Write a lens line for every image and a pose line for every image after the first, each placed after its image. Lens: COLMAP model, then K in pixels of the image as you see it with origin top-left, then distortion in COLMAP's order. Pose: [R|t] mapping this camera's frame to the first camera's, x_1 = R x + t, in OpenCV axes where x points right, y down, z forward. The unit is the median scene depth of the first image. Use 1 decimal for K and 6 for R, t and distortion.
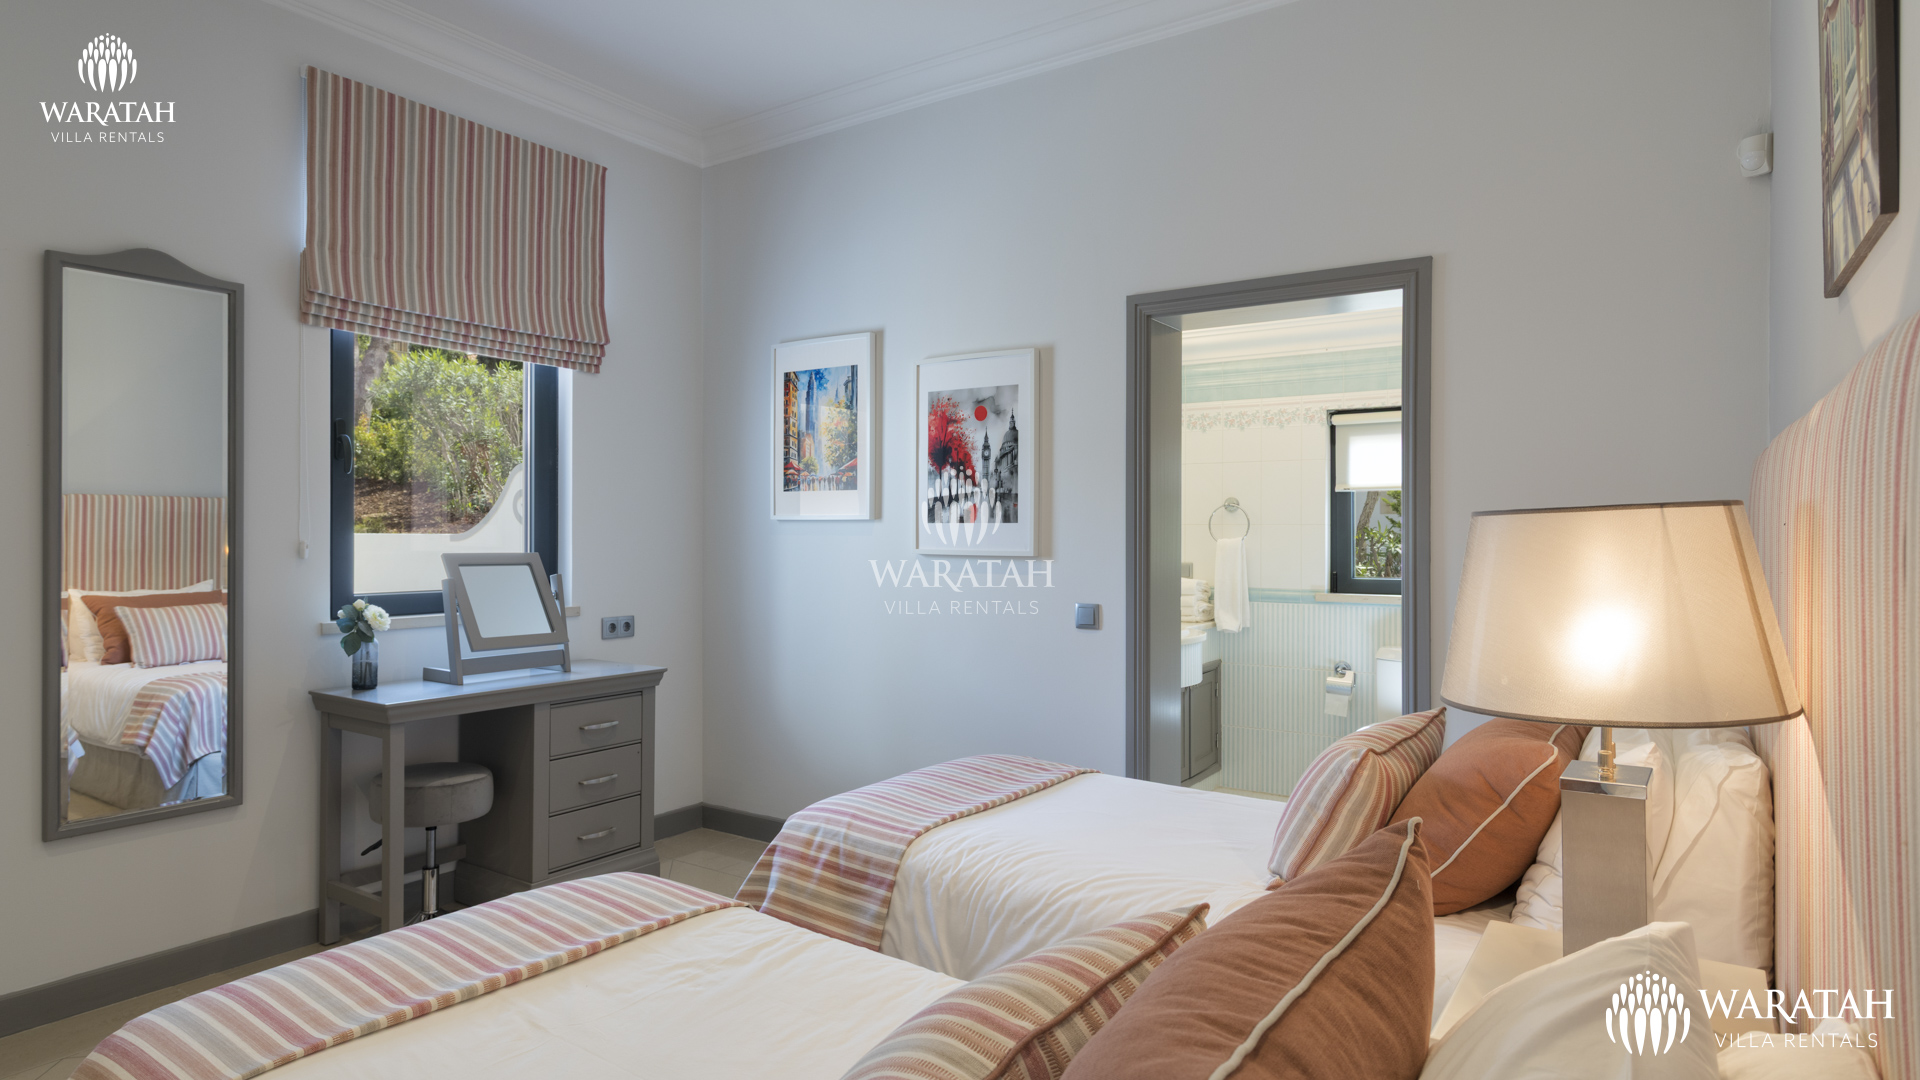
lens RADIAL K [[954.4, 0, 954.9], [0, 954.4, 526.4], [0, 0, 1]] dist [0.001144, 0.000034]
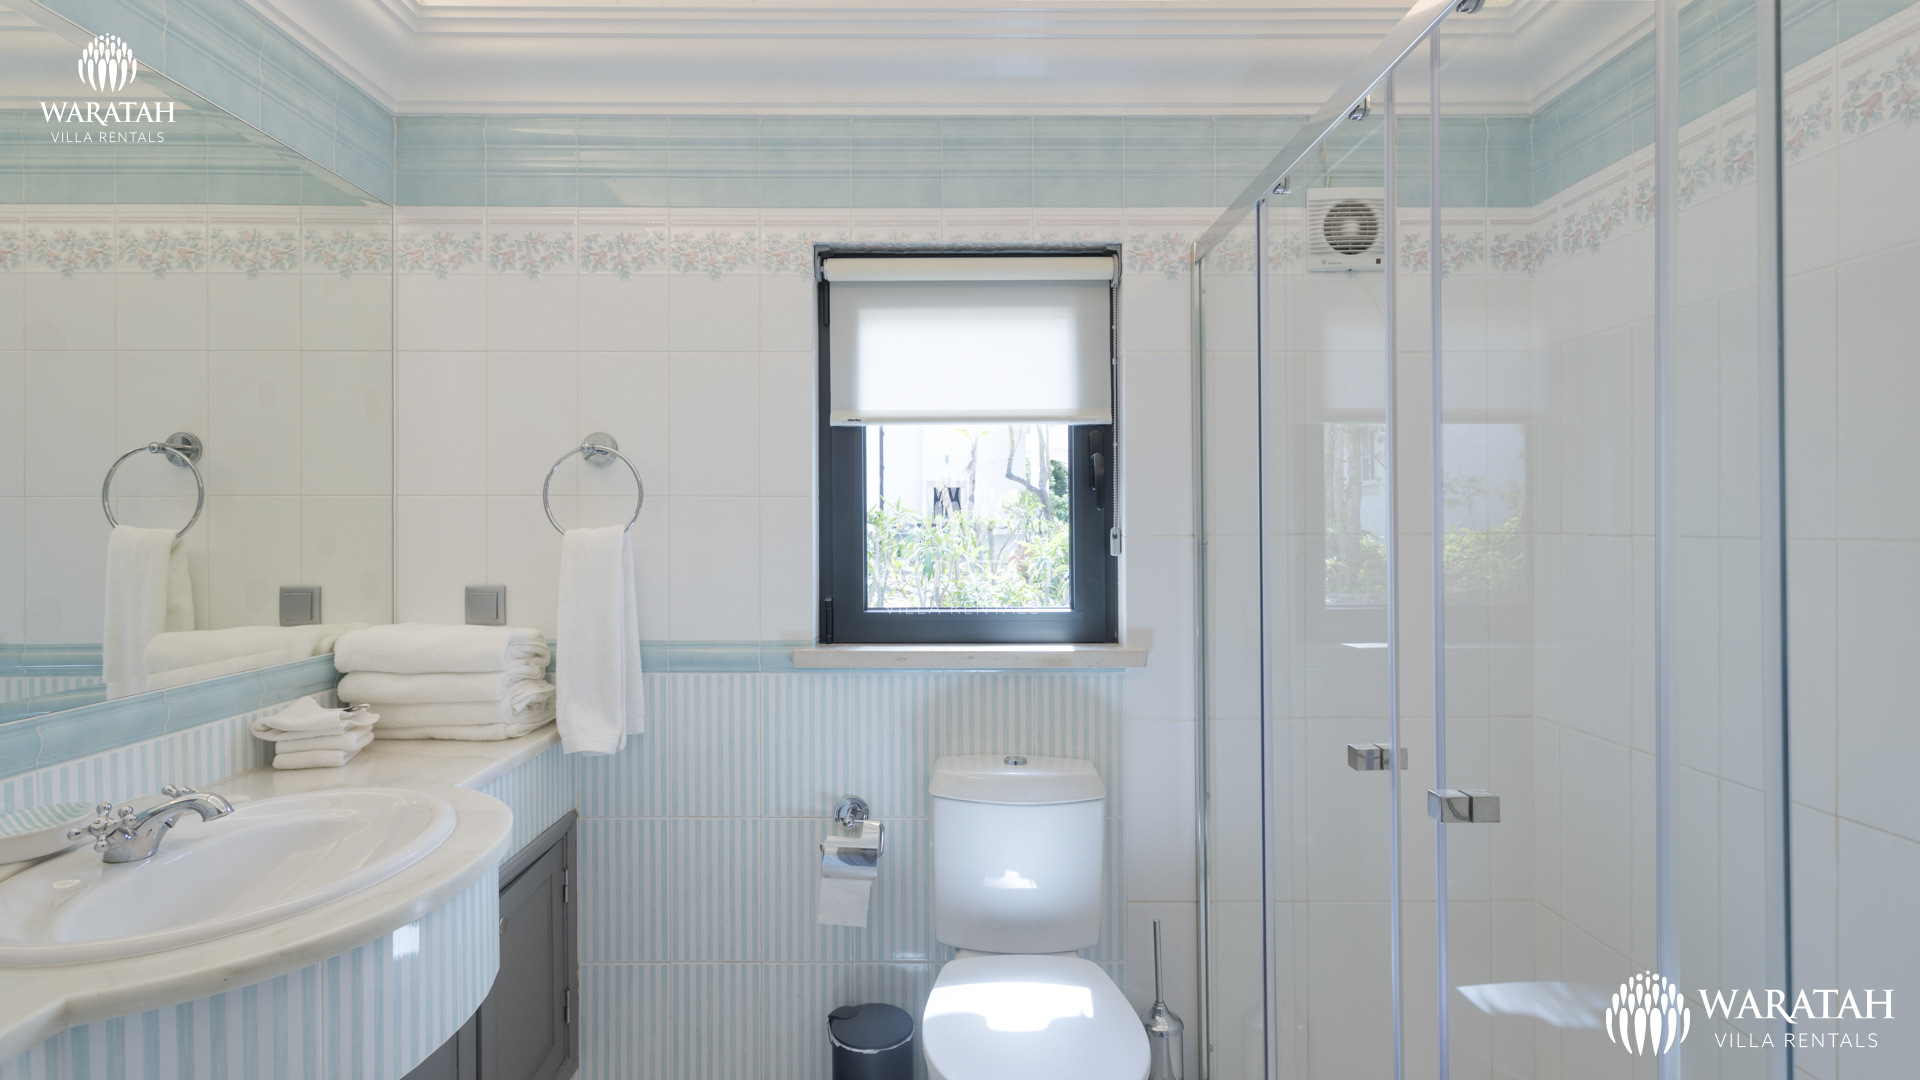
lens RADIAL K [[929.4, 0, 955.2], [0, 929.4, 535.9], [0, 0, 1]] dist [-0.000612, -0.000003]
pose [[0.796268, -0.001622, 0.604941, 0.173043], [0.001079, 0.999999, 0.001262, 0.016433], [-0.604942, -0.000353, 0.796269, 0.600143]]
